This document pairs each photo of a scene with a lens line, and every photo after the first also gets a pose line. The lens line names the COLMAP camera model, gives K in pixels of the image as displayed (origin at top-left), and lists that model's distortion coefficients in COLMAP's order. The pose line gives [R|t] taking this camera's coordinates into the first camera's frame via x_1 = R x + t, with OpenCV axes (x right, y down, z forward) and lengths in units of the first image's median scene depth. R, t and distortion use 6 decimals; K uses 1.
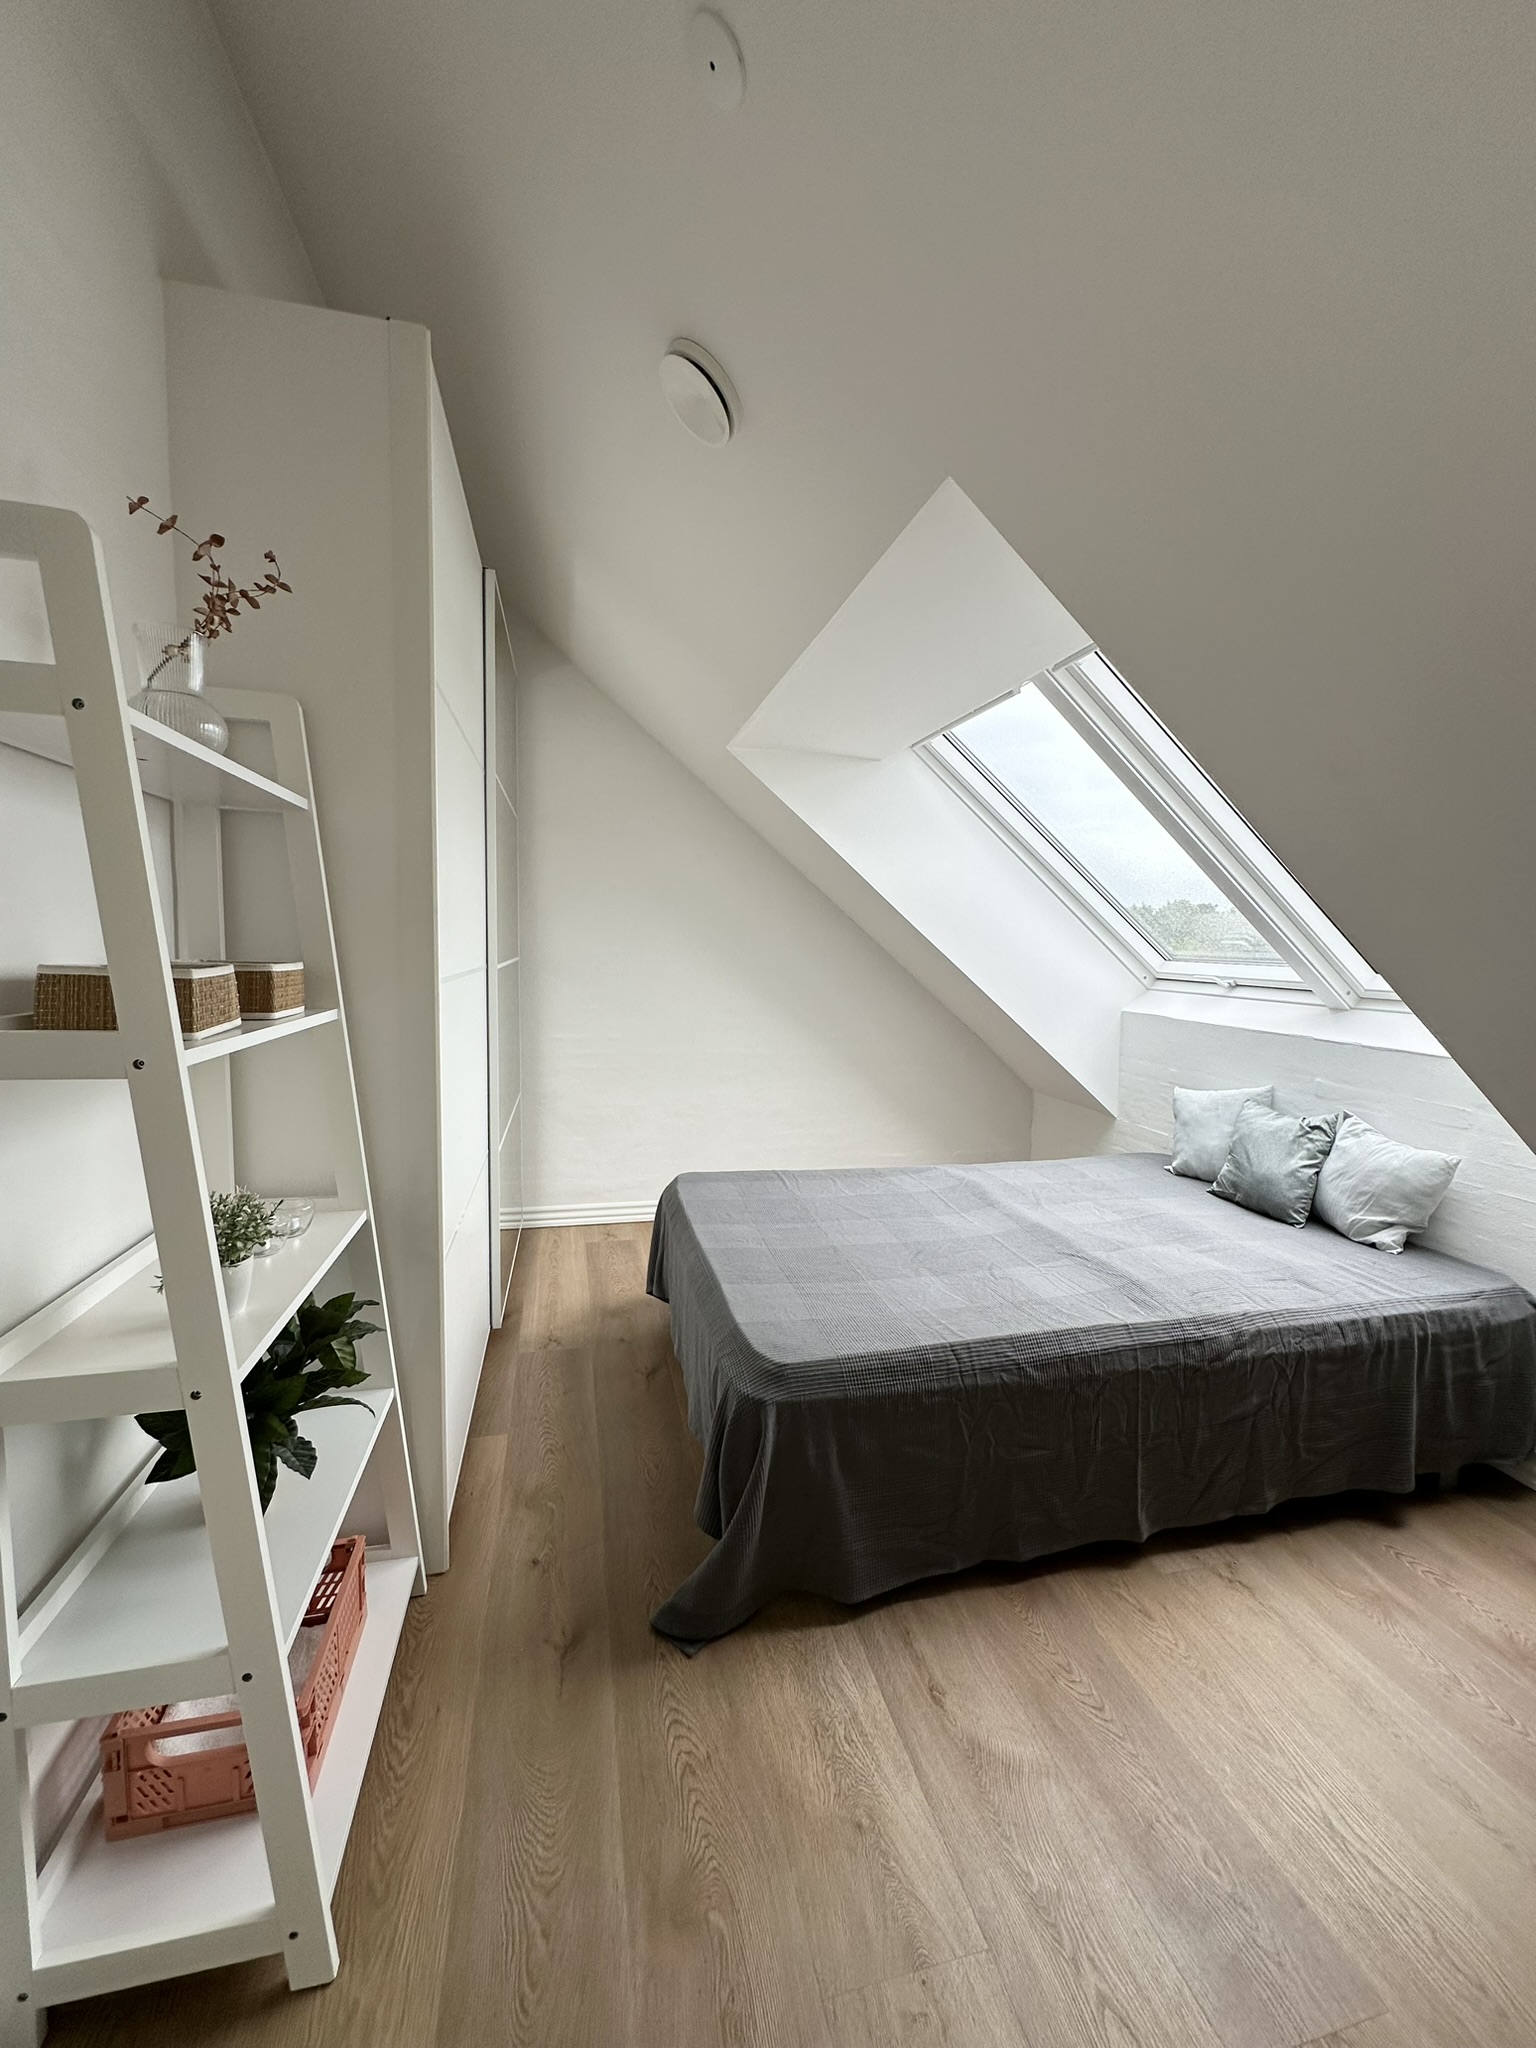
lens RADIAL K [[814.0, 0, 770.5], [0, 814.0, 1022.8], [0, 0, 1]] dist [-0.001111, -0.000164]
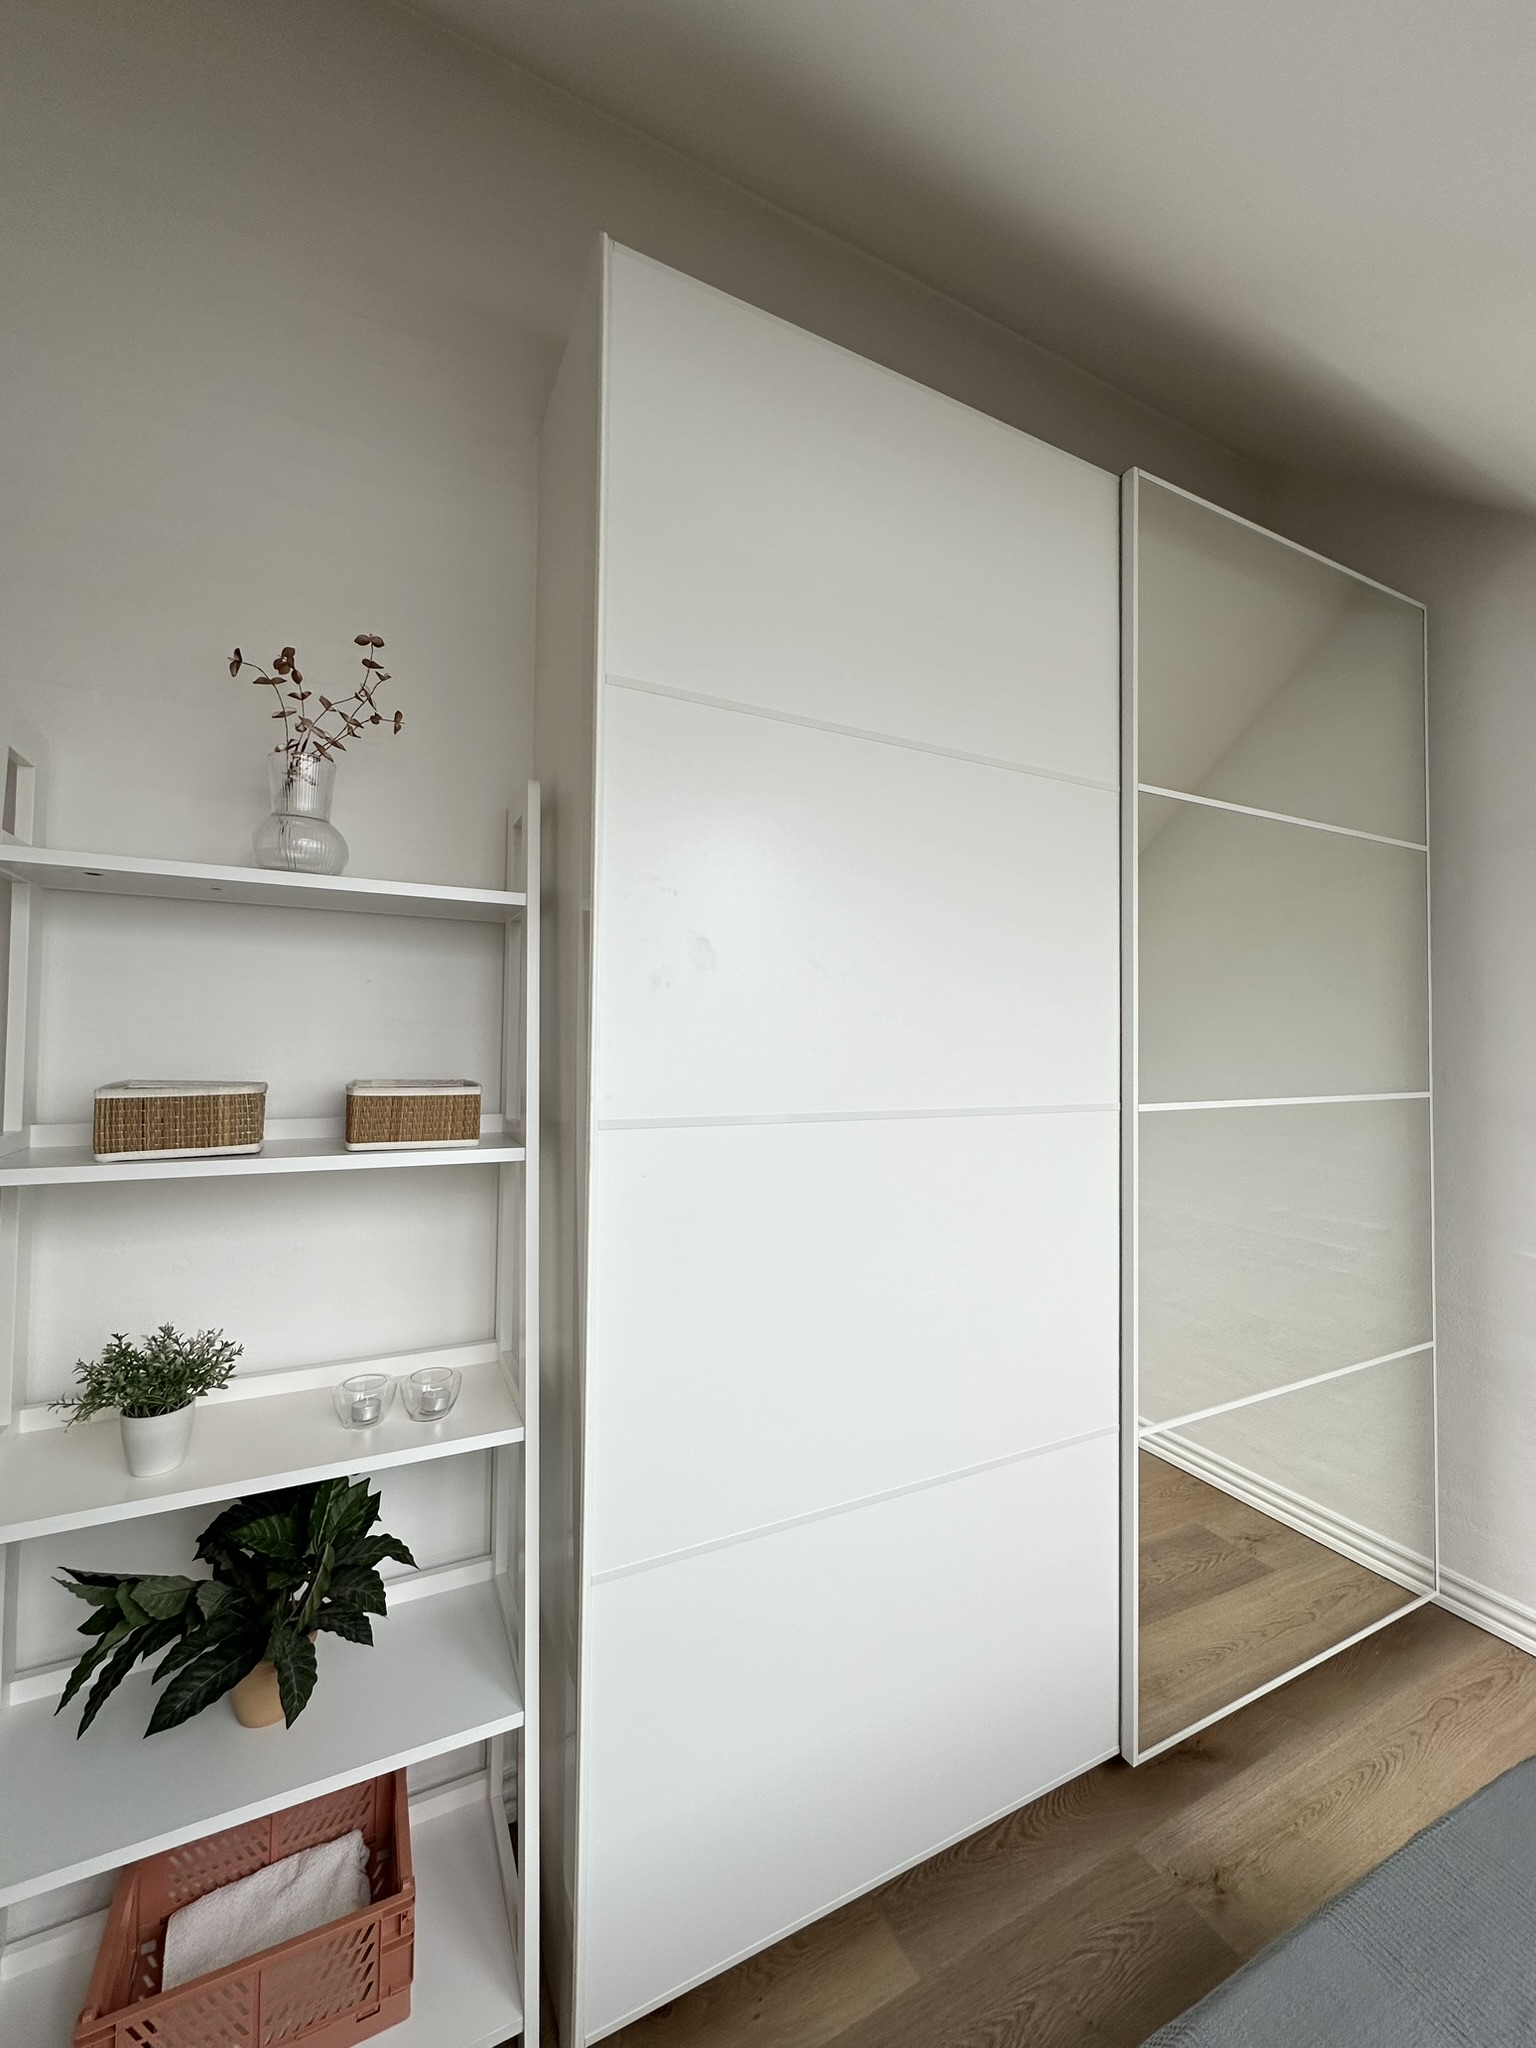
lens RADIAL K [[814.0, 0, 770.5], [0, 814.0, 1022.8], [0, 0, 1]] dist [-0.001111, -0.000164]
pose [[0.233778, -0.047513, -0.971128, 0.264438], [-0.100958, 0.992220, -0.072848, -0.090529], [0.967034, 0.115074, 0.227162, 0.932109]]
